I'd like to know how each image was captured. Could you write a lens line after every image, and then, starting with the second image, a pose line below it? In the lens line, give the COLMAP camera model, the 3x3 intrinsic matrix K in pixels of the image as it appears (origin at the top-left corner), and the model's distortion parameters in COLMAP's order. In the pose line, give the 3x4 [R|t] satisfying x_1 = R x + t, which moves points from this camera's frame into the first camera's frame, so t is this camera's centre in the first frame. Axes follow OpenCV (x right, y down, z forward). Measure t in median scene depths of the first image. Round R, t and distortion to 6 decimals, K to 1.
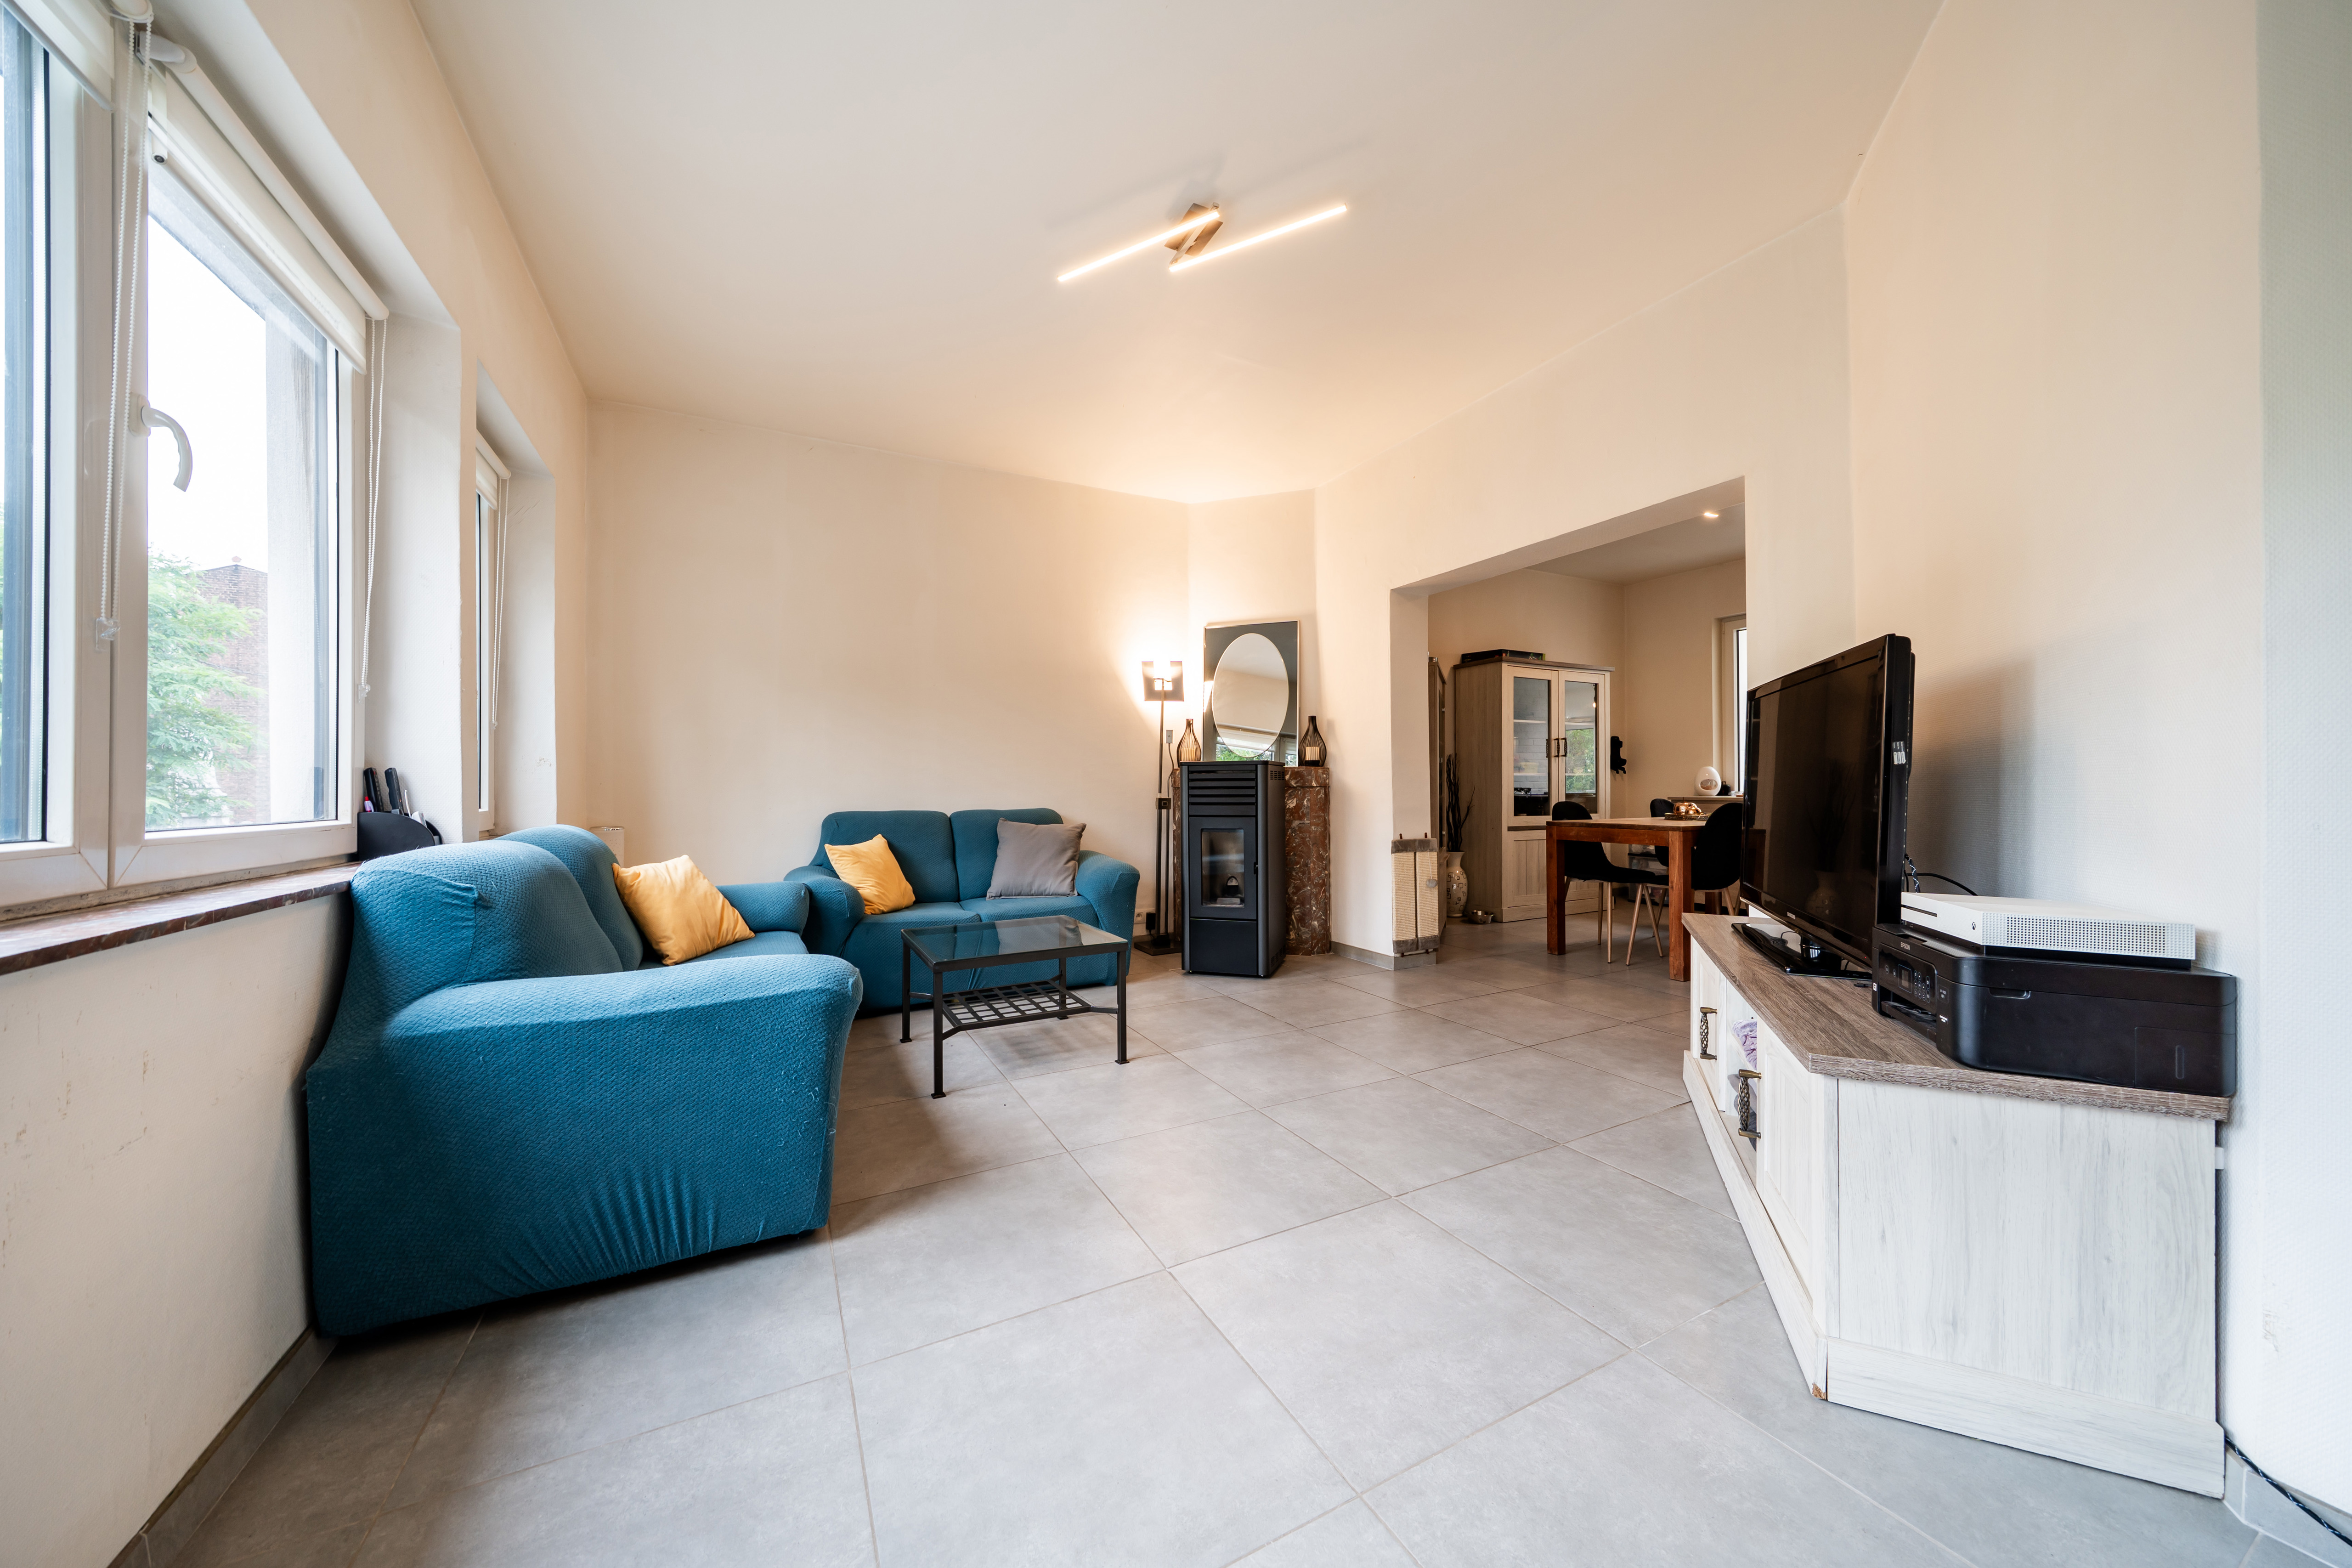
lens RADIAL K [[803.0, 0, 1187.6], [0, 803.0, 784.1], [0, 0, 1]] dist [-0.000146, -0.000051]
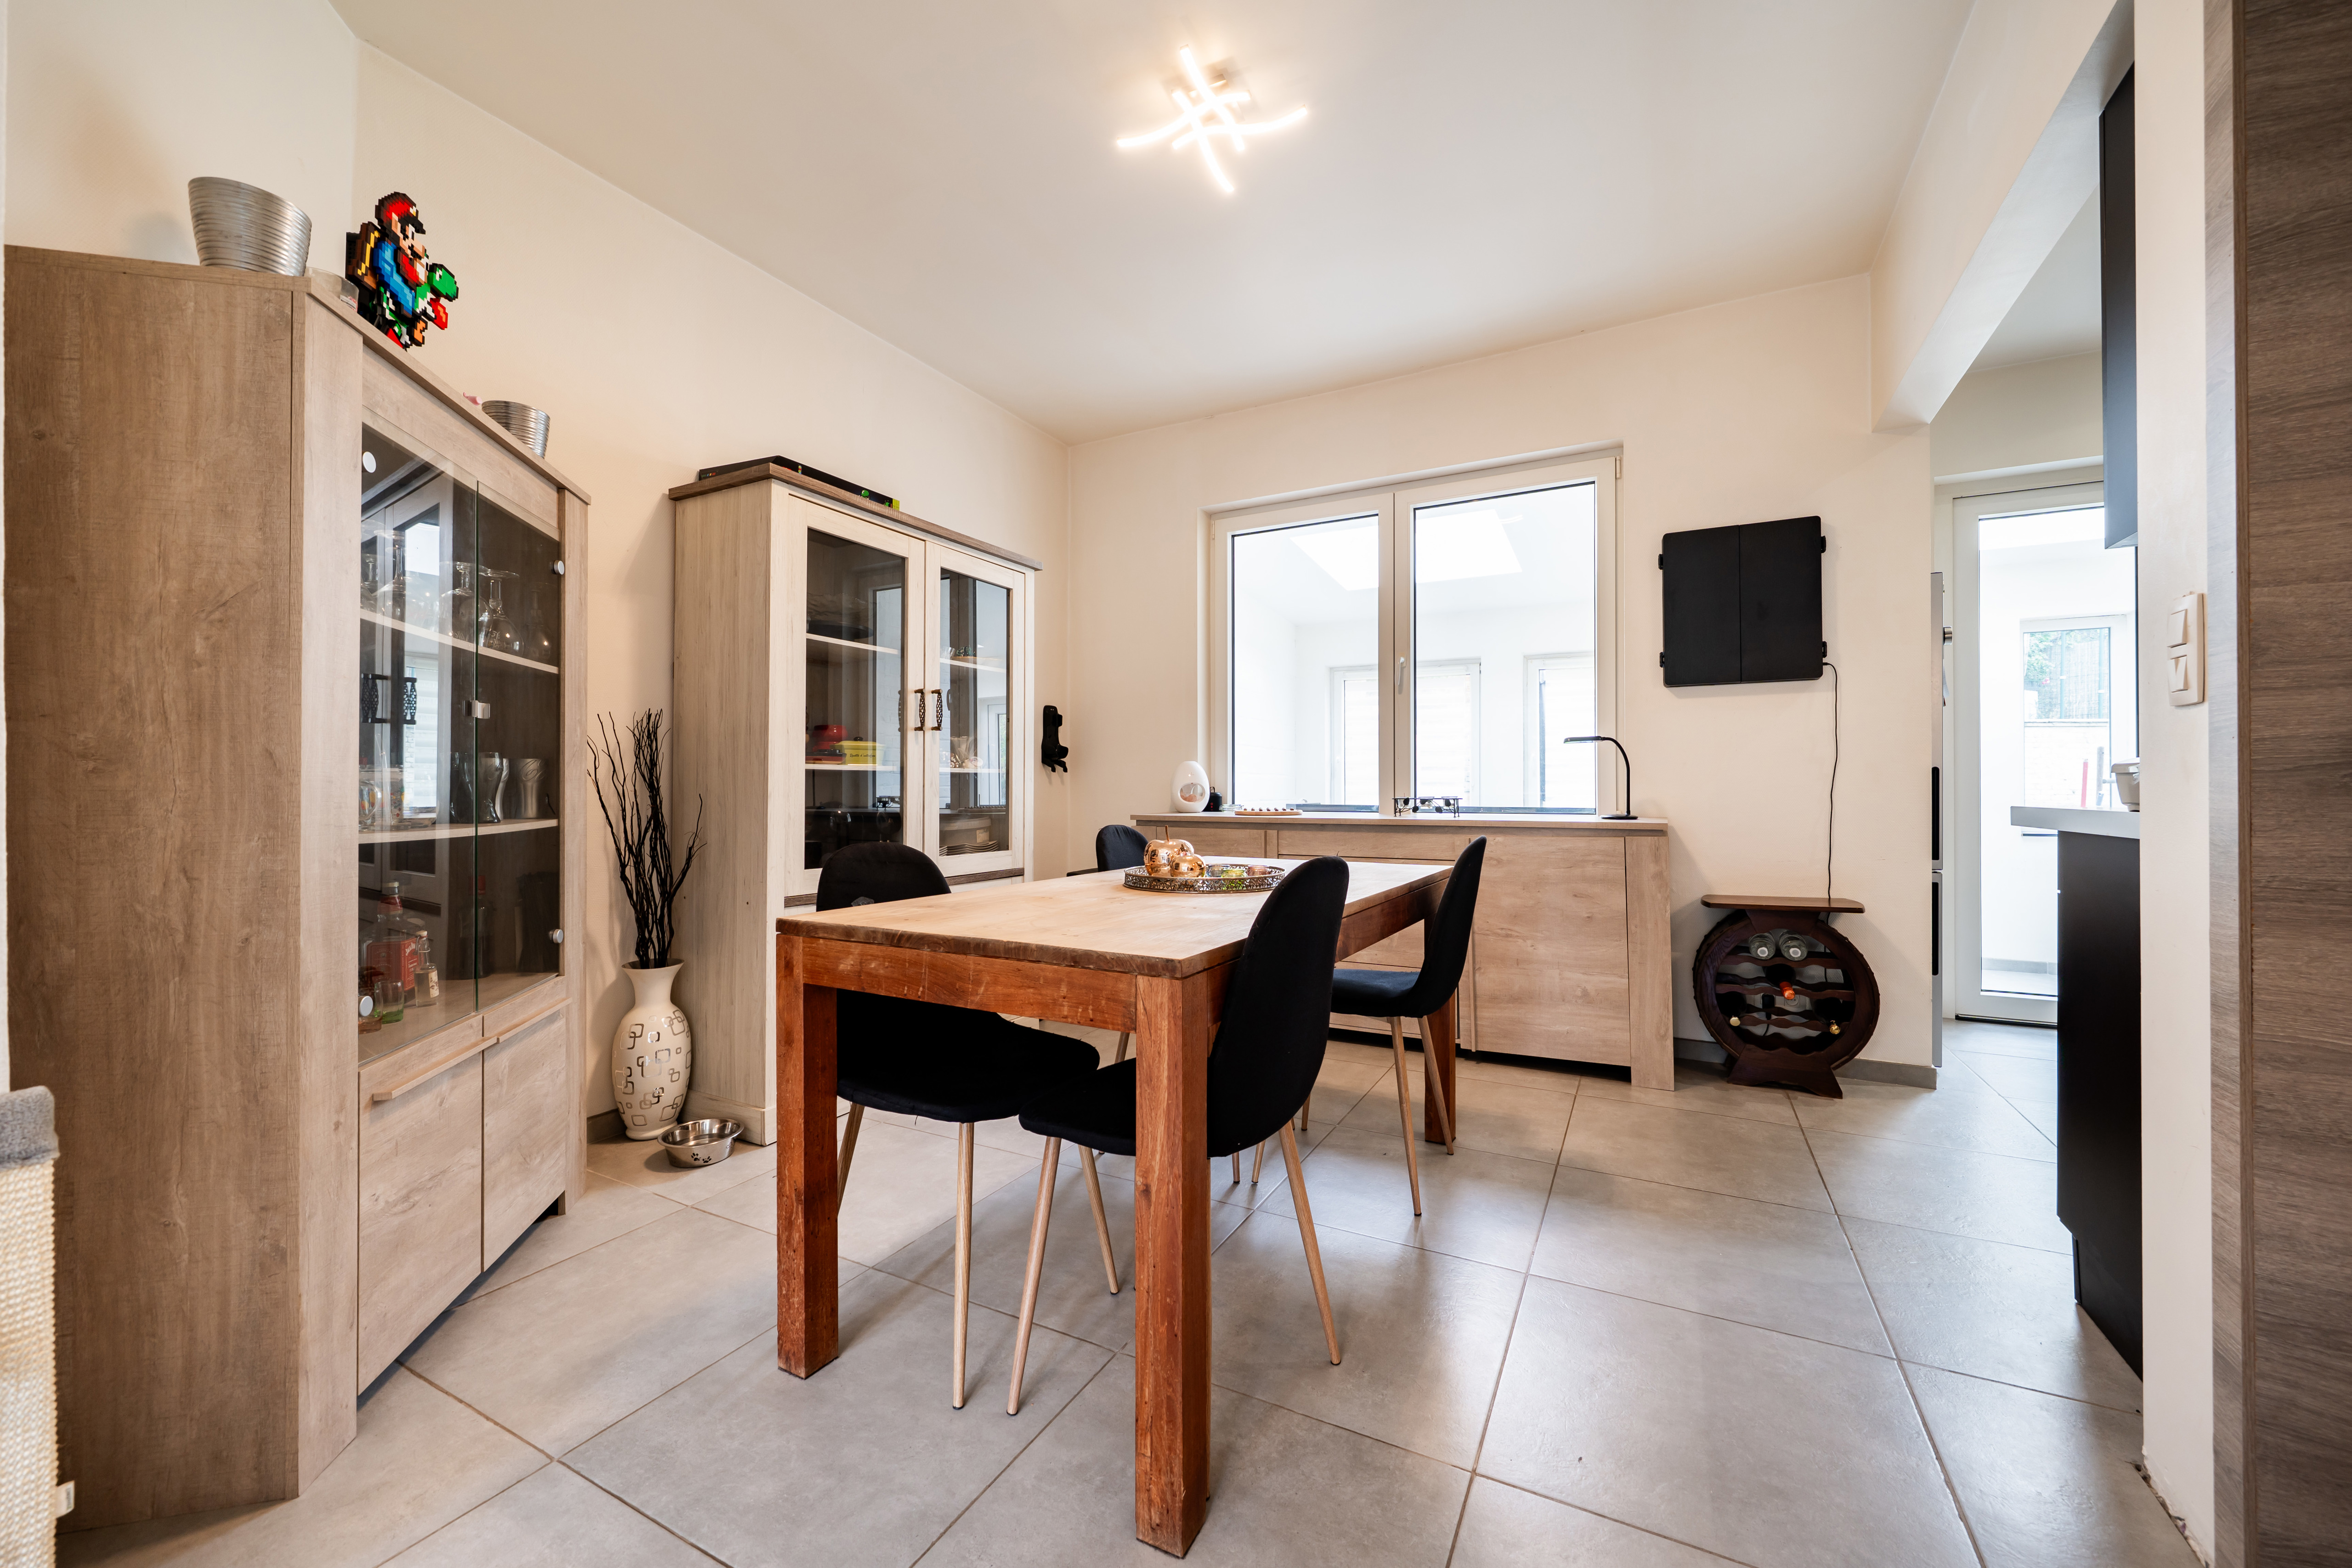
lens RADIAL K [[888.3, 0, 1195.5], [0, 888.3, 782.9], [0, 0, 1]] dist [-0.000155, -0.000026]
pose [[0.818965, 0.009281, 0.573768, 0.301316], [-0.005297, 0.999949, -0.008615, -0.001480], [-0.573819, 0.004016, 0.818972, 0.504647]]
